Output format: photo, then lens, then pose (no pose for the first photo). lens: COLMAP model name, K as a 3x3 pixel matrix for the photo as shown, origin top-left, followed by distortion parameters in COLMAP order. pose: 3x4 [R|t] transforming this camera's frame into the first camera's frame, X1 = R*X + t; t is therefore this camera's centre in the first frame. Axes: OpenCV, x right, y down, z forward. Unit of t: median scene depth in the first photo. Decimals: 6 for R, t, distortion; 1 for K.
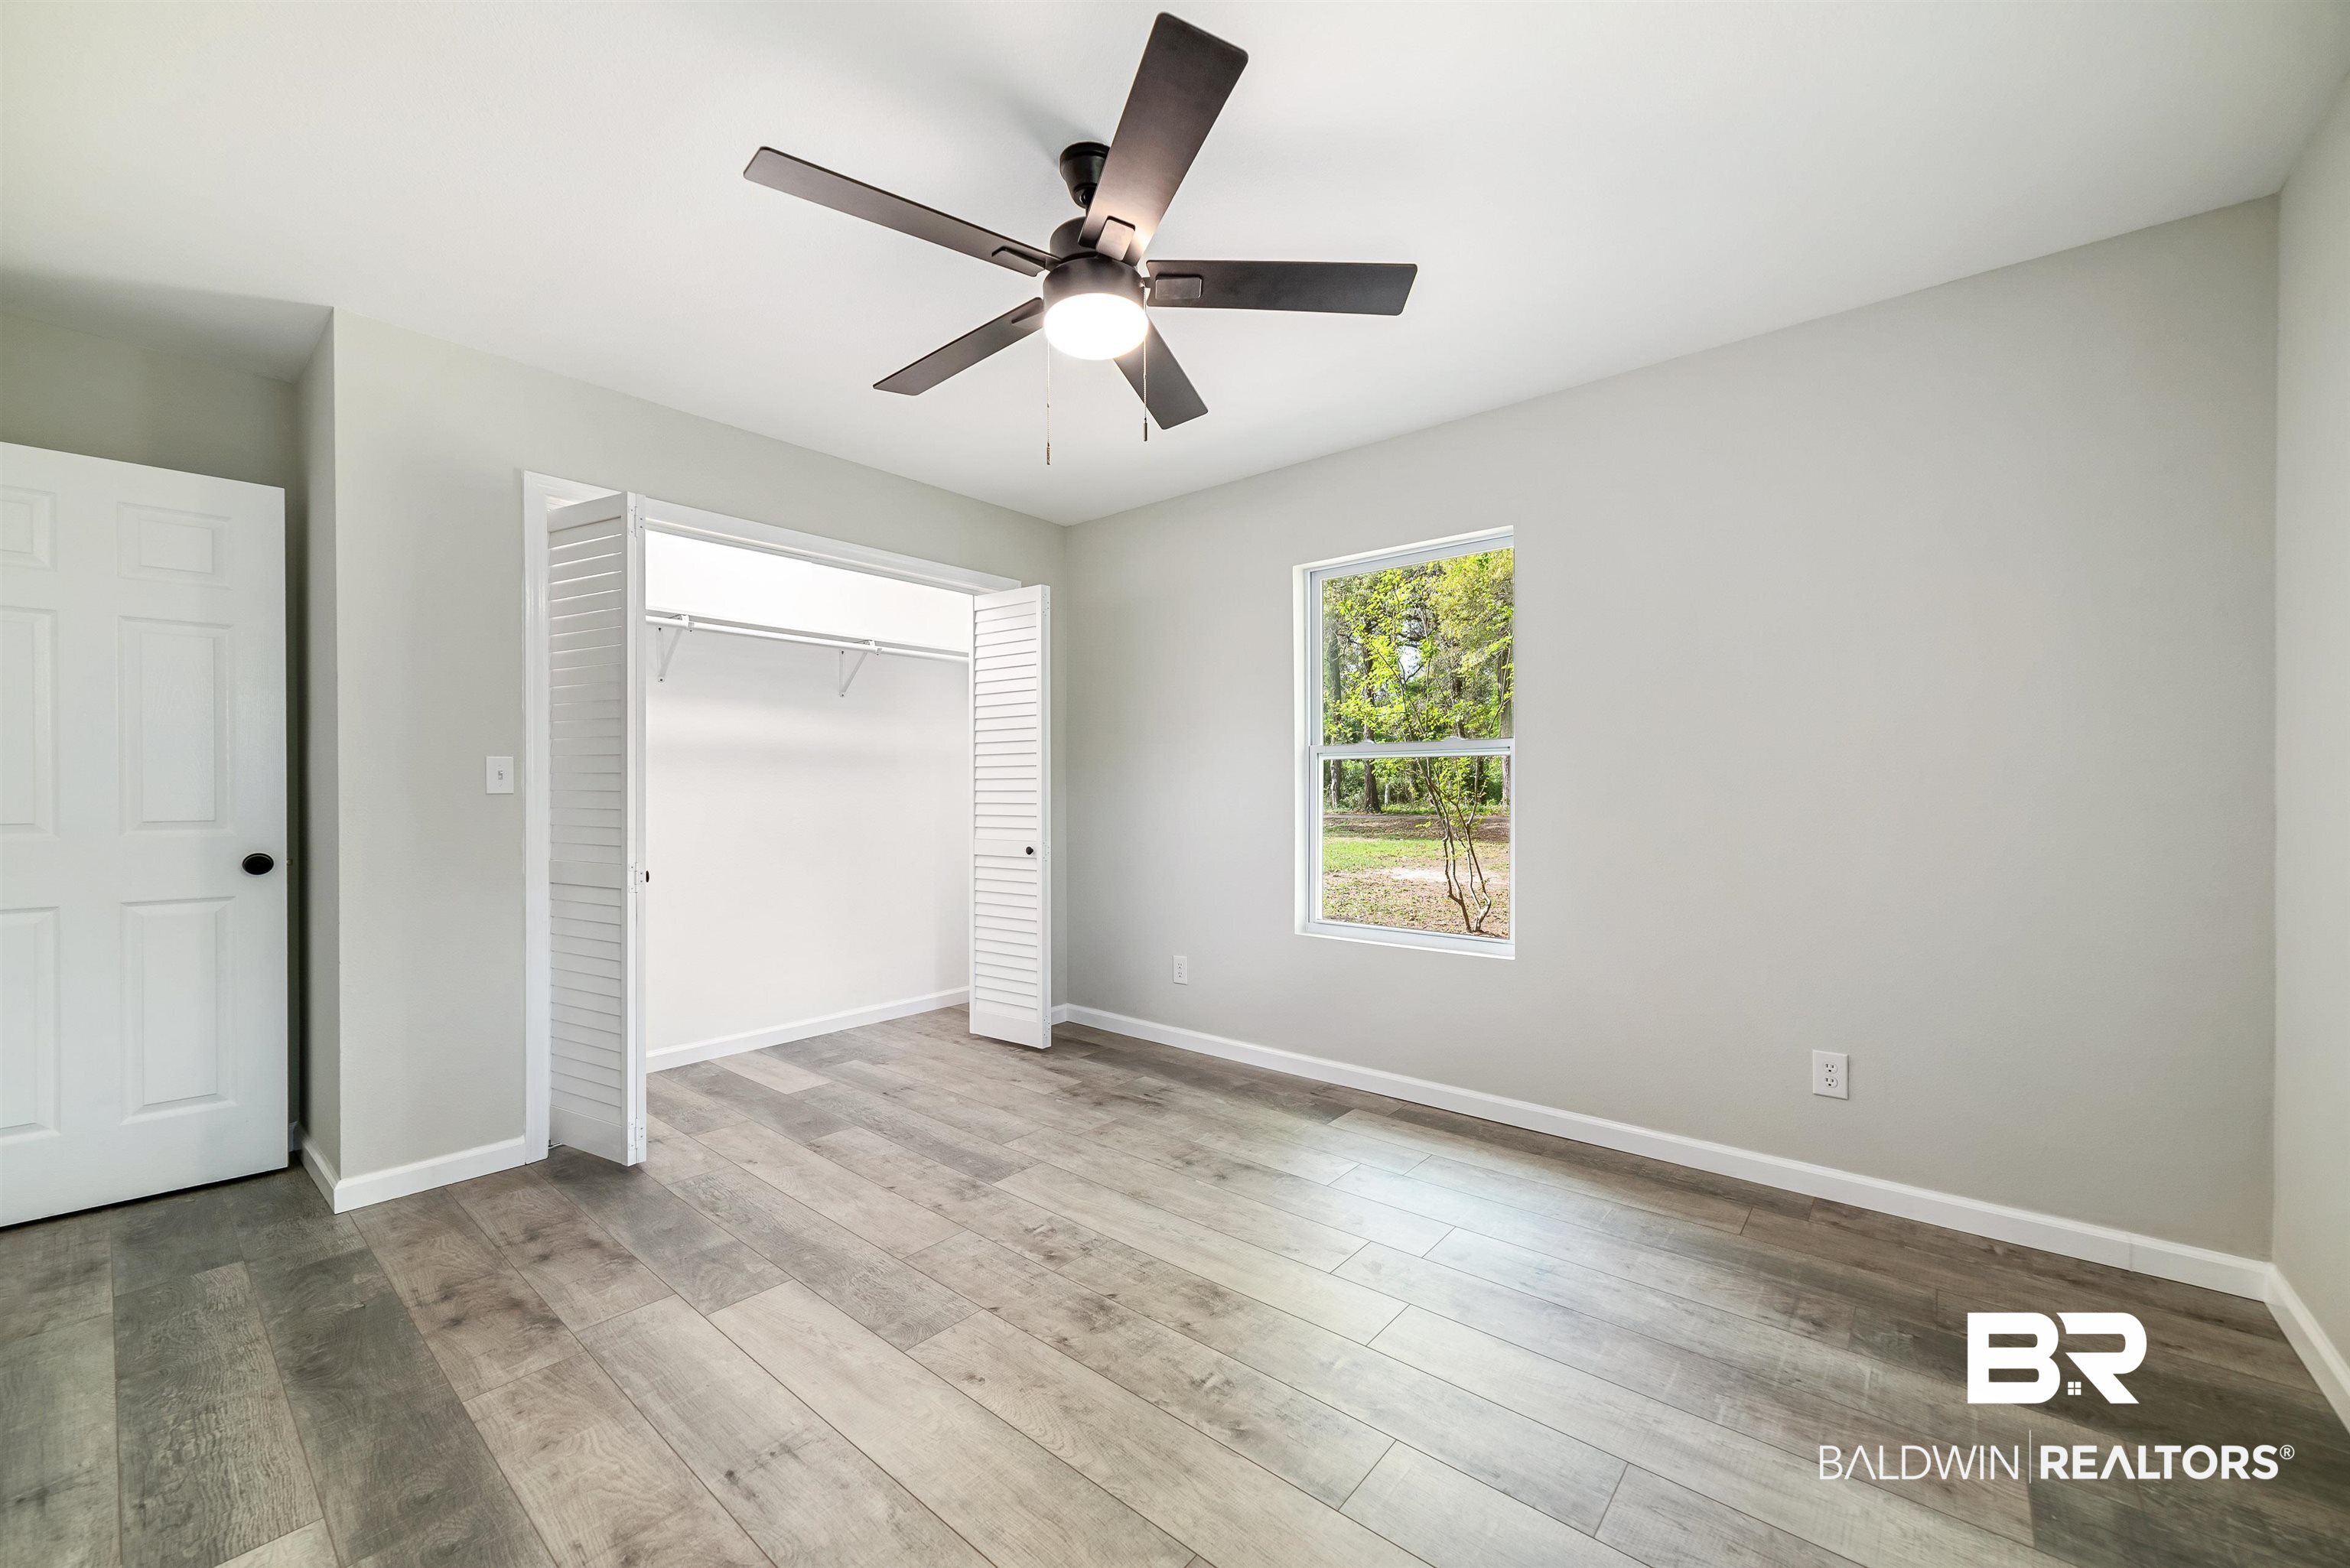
lens RADIAL K [[898.5, 0, 1177.3], [0, 898.5, 790.9], [0, 0, 1]] dist [0.000574, 0.000845]
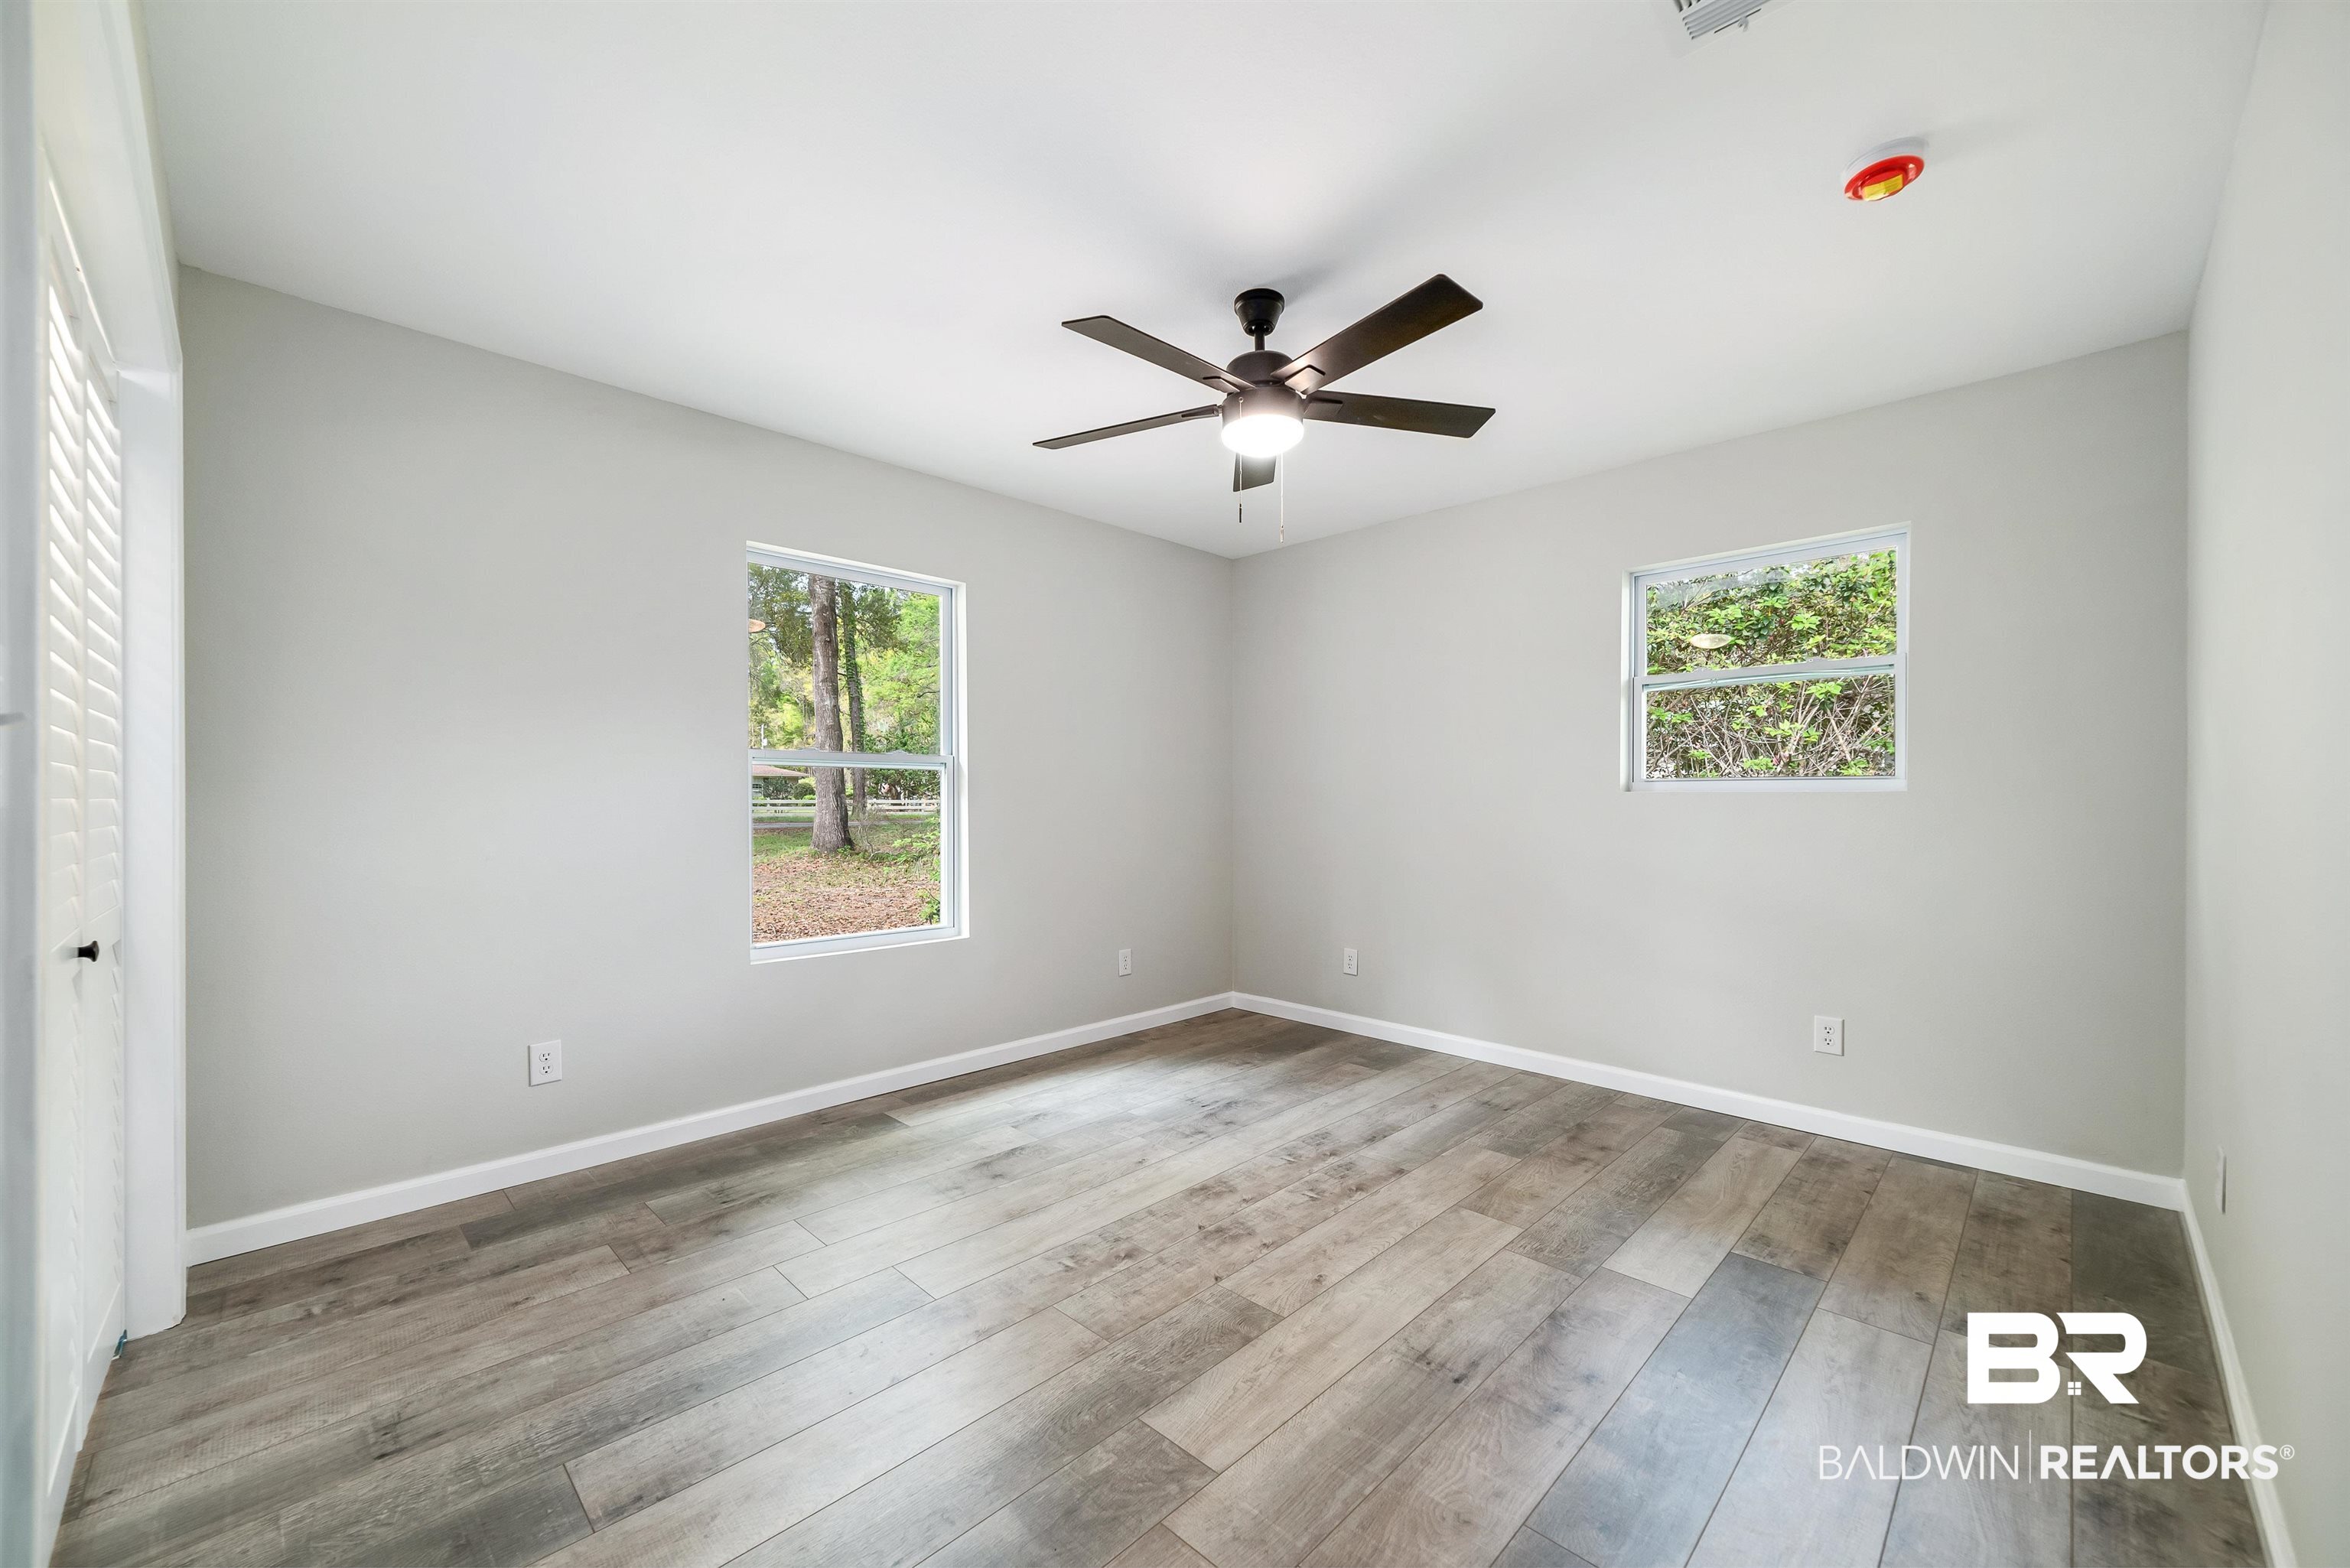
lens RADIAL K [[898.5, 0, 1177.3], [0, 898.5, 790.9], [0, 0, 1]] dist [0.000574, 0.000845]
pose [[0.085950, 0.011887, 0.996229, -1.088206], [-0.002362, 0.999928, -0.011727, 0.002899], [-0.996297, -0.001345, 0.085972, 0.805929]]
